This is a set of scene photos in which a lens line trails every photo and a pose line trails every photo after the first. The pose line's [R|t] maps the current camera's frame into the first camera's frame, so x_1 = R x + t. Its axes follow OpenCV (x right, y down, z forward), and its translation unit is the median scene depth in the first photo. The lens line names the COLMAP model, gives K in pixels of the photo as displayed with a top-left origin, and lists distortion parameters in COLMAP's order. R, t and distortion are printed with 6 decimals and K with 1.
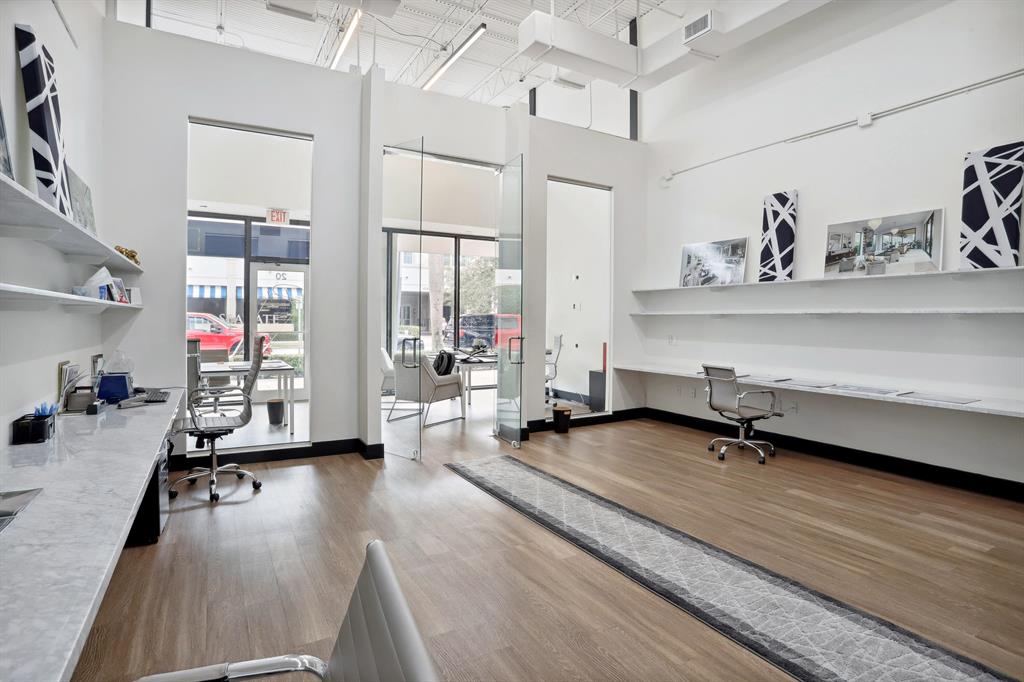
lens RADIAL K [[517.3, 0, 510.3], [0, 517.3, 320.4], [0, 0, 1]] dist [-0.021525, 0.000189]
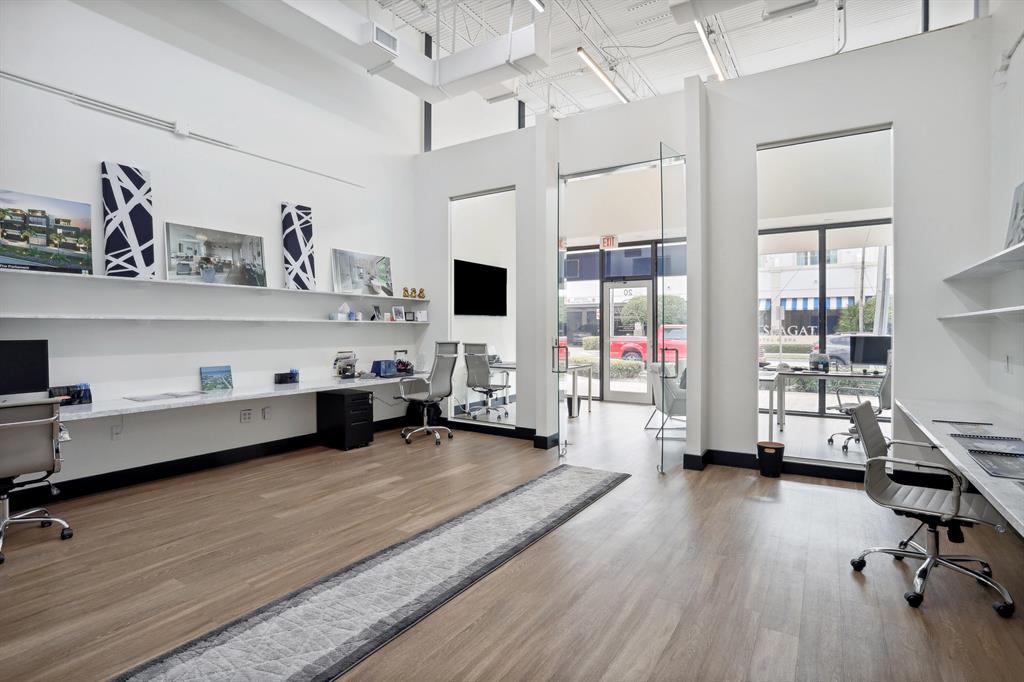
lens RADIAL K [[503.6, 0, 512.0], [0, 503.6, 341.0], [0, 0, 1]] dist [-0.031568, 0.000144]
pose [[0.468044, 0.019305, -0.883494, 0.468572], [-0.003694, 0.999795, 0.019889, 0.002624], [0.883697, -0.006045, 0.468020, 0.264309]]
